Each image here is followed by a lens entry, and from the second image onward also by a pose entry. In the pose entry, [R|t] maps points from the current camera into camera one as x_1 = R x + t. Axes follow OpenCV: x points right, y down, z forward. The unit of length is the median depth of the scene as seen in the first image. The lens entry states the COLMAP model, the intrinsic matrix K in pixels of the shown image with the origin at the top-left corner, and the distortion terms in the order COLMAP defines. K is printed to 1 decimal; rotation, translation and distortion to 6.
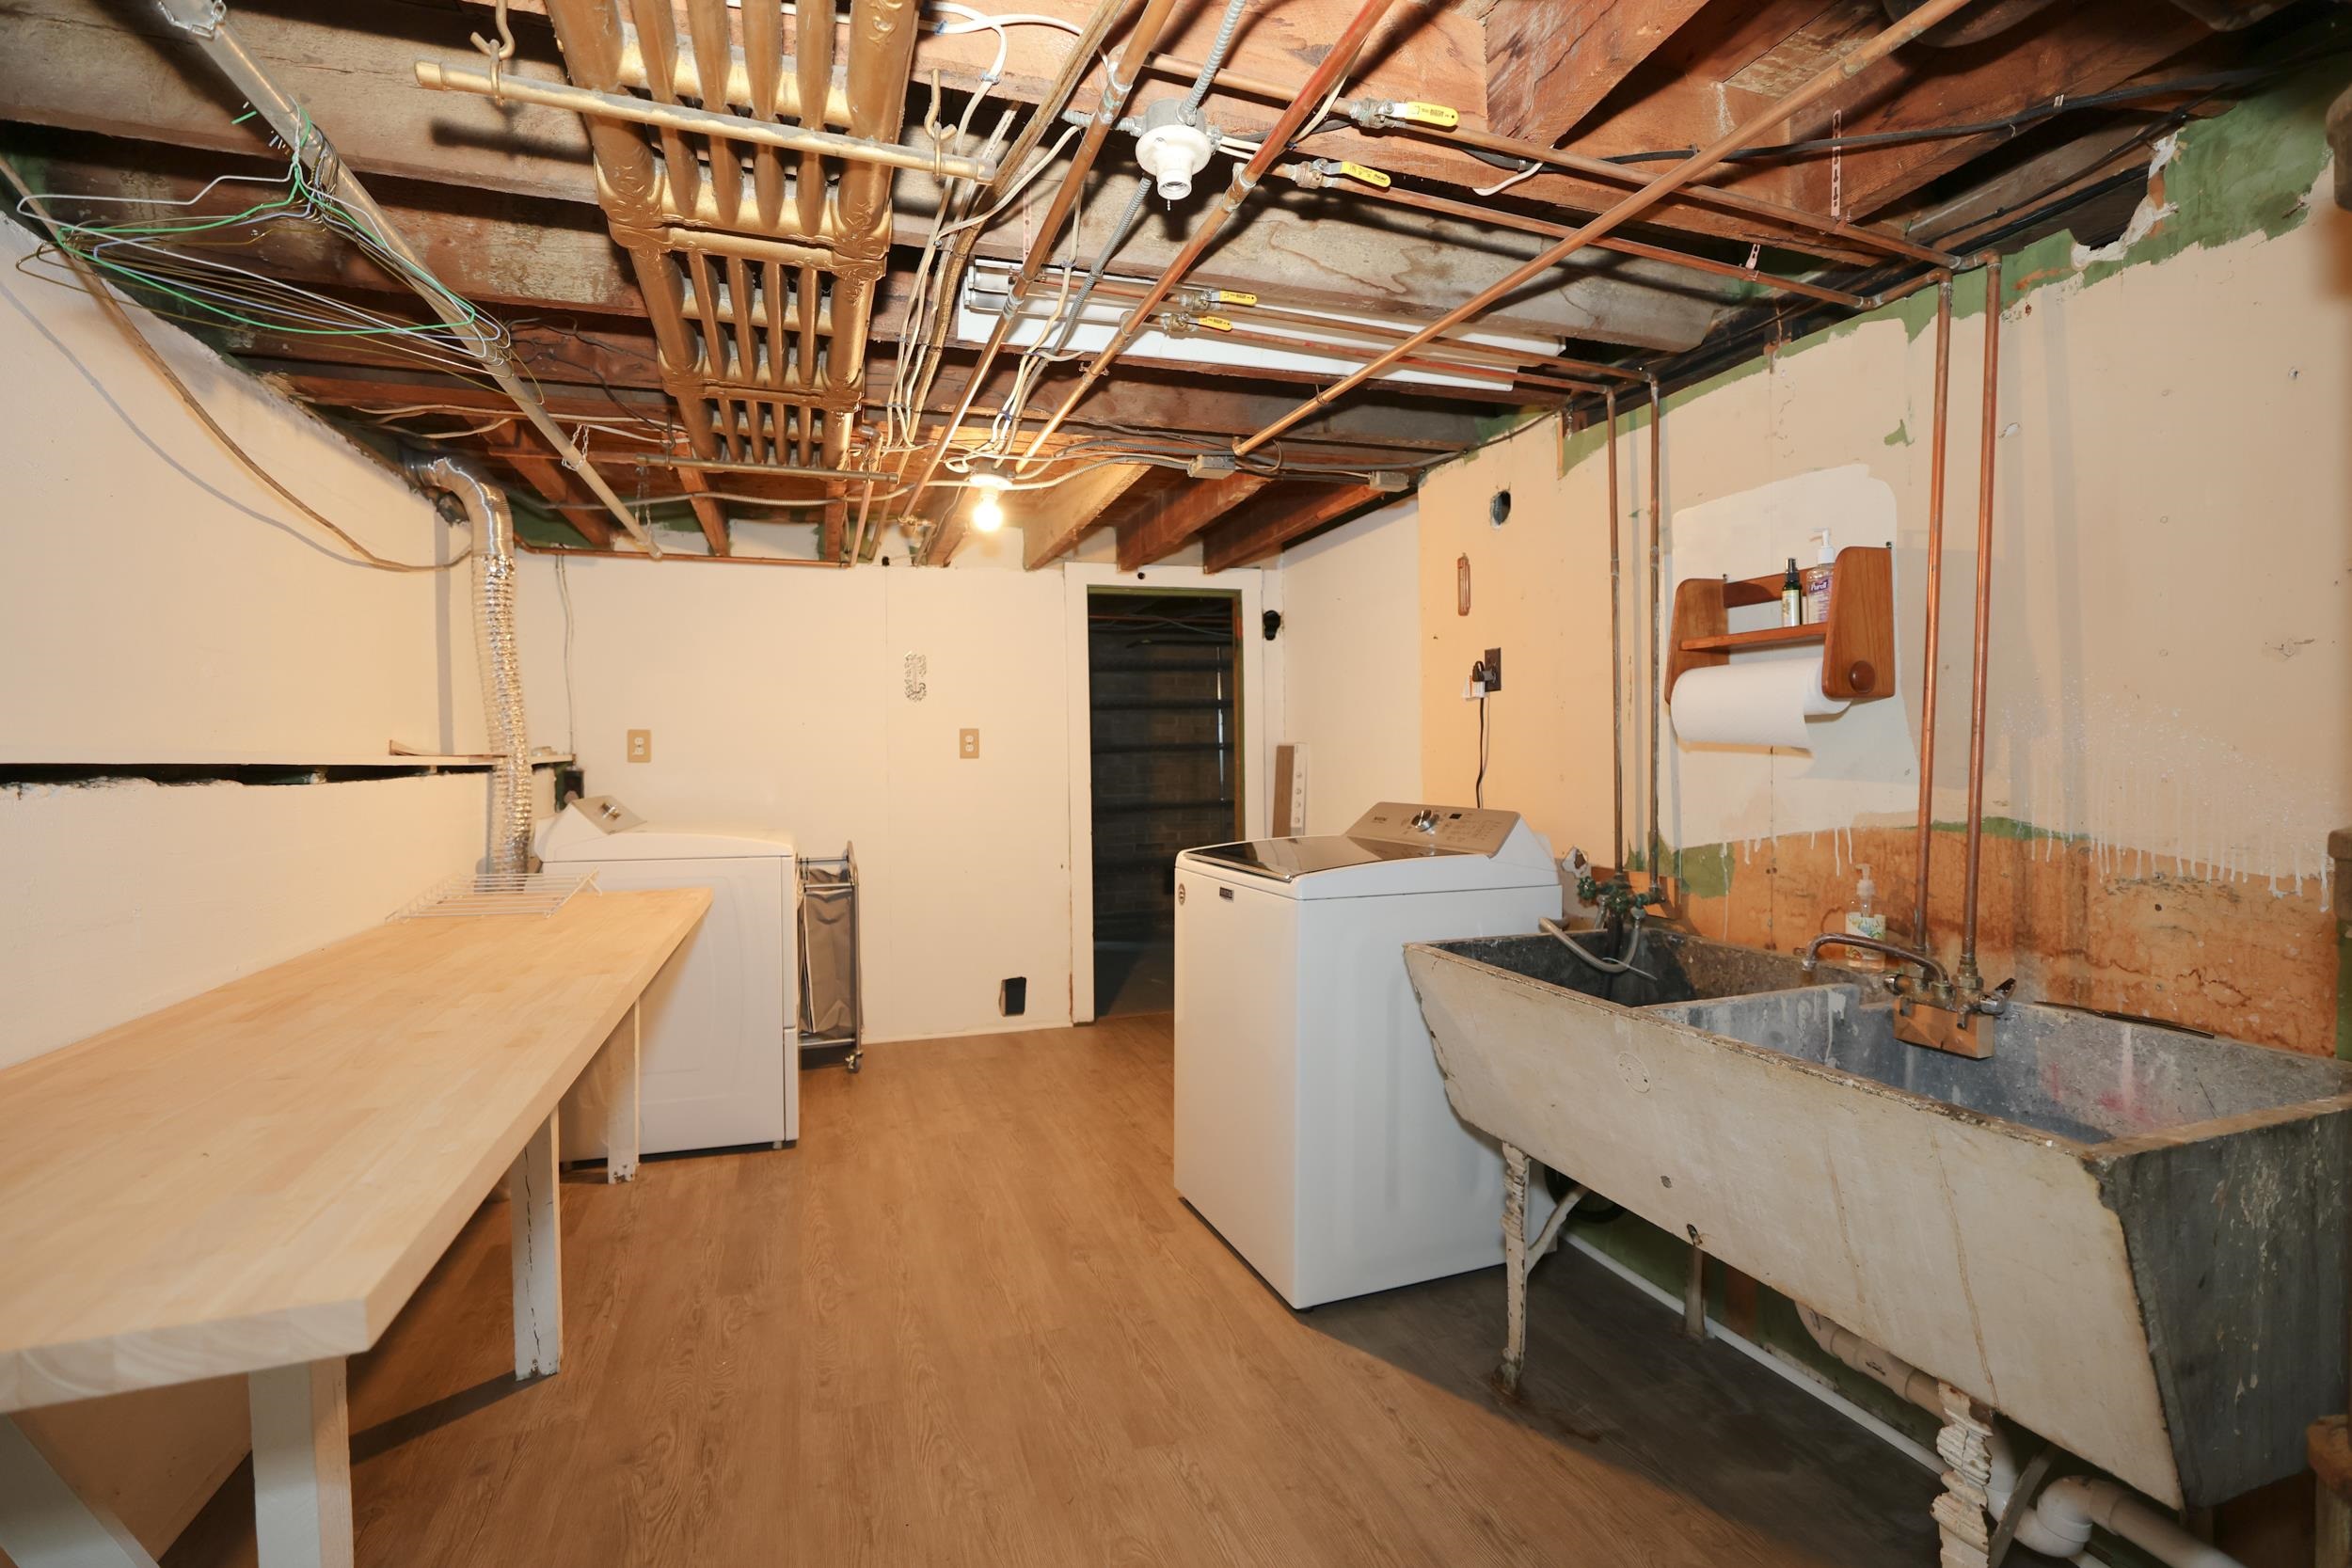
lens RADIAL K [[1050.1, 0, 1179.4], [0, 1050.1, 781.6], [0, 0, 1]] dist [-0.032438, 0.003048]
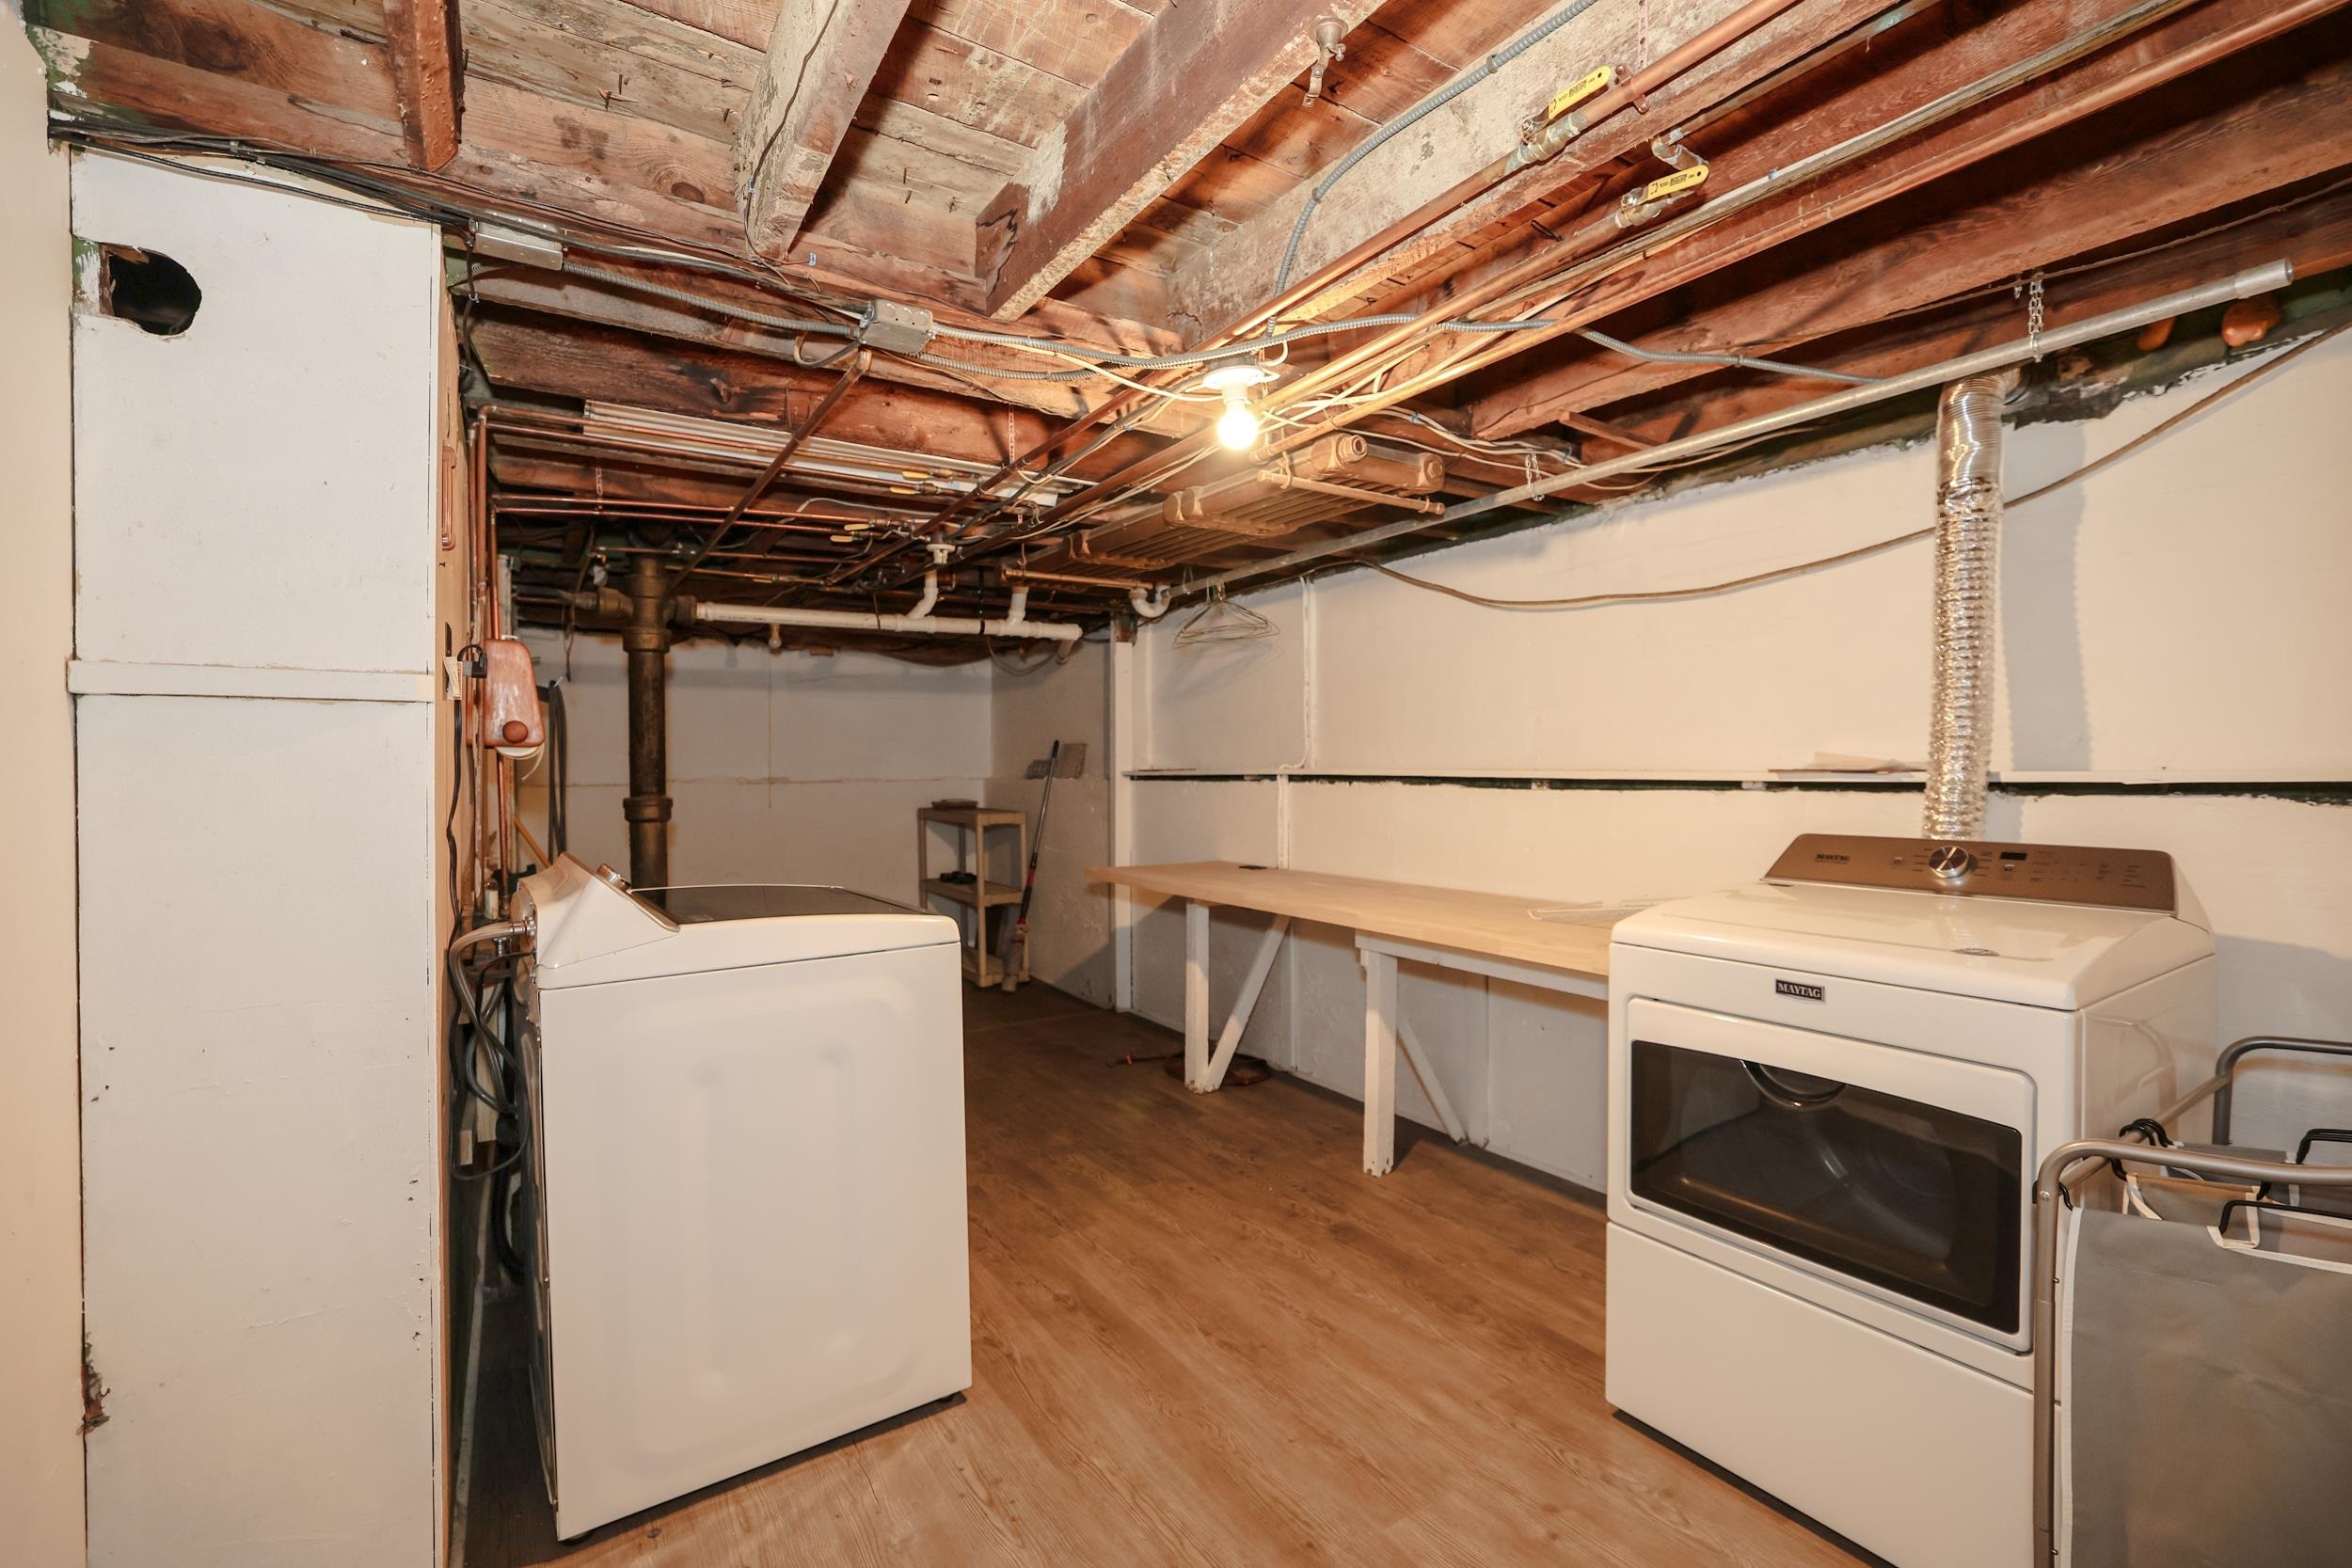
lens RADIAL K [[1050.1, 0, 1176.6], [0, 1050.1, 771.2], [0, 0, 1]] dist [-0.032438, 0.003048]
pose [[-0.972687, 0.017013, -0.231495, 0.019427], [0.010359, 0.999498, 0.029929, -0.064752], [0.231888, 0.026713, -0.972376, 2.027365]]
